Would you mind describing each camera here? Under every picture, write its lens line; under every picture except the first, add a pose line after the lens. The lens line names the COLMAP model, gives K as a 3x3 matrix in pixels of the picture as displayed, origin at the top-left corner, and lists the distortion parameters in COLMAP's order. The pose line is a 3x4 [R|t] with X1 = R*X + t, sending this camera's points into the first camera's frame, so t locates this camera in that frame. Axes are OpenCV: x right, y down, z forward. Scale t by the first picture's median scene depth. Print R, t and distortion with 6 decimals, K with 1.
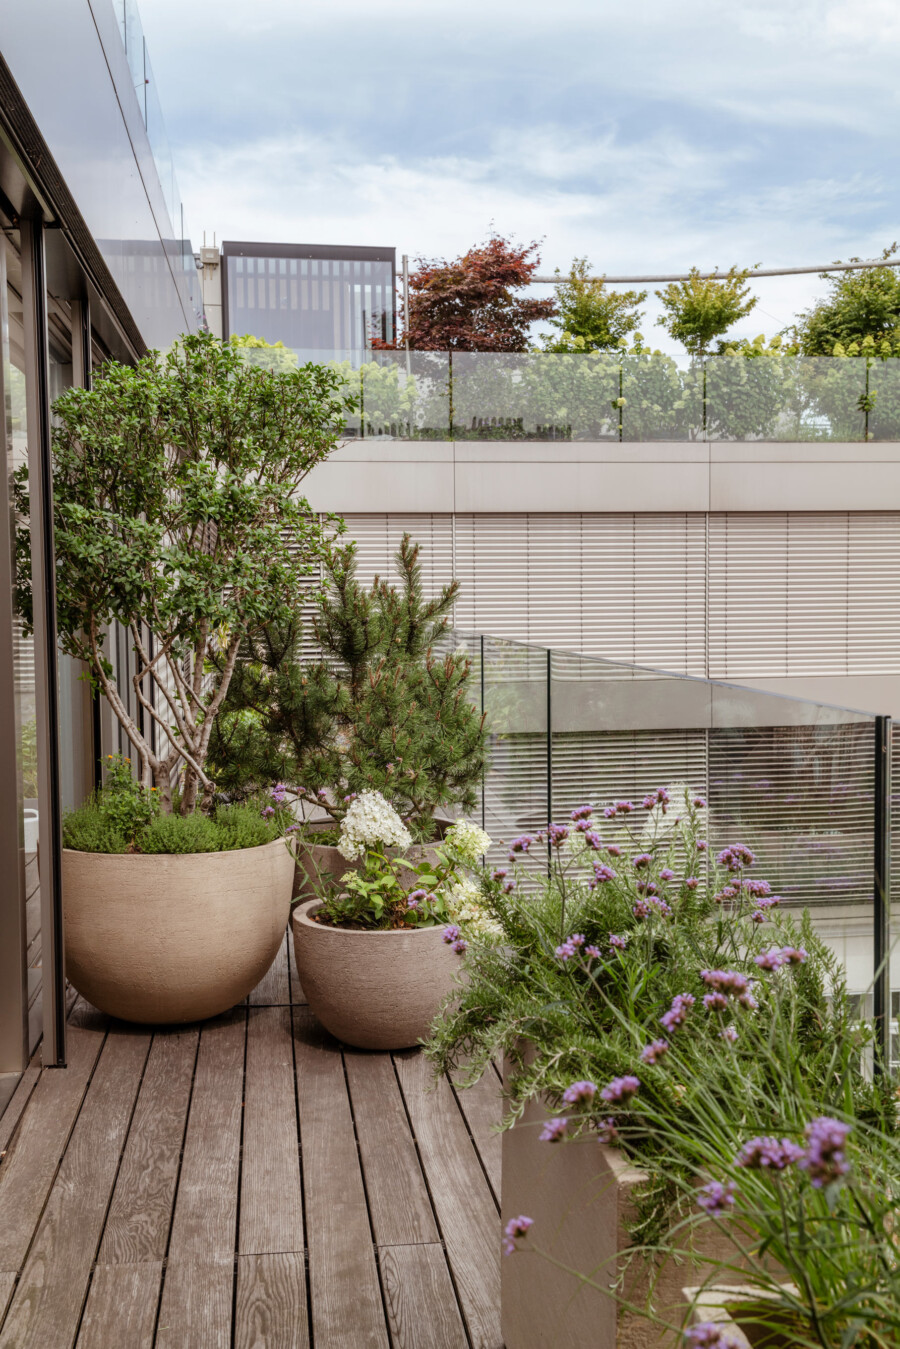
lens RADIAL K [[1528.5, 0, 406.3], [0, 1528.5, 582.2], [0, 0, 1]] dist [0.137209, 0.017219]
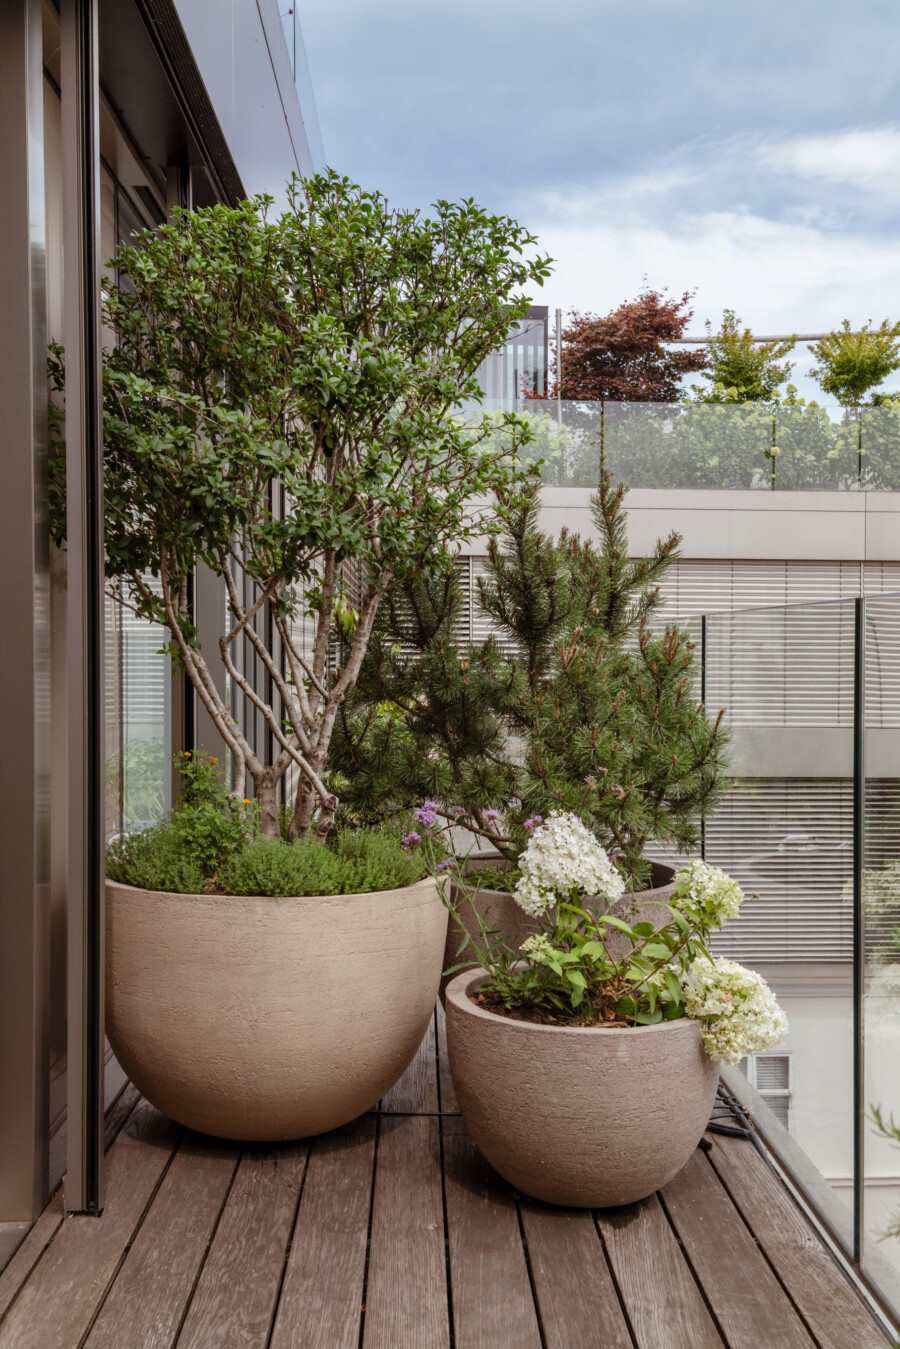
lens RADIAL K [[1410.1, 0, 450.0], [0, 1410.1, 674.5], [0, 0, 1]] dist [0.124936, -0.017419]
pose [[0.997521, 0.020923, -0.067190, -0.029278], [-0.019353, 0.999526, 0.023935, 0.055145], [0.067659, -0.022576, 0.997453, 0.340758]]
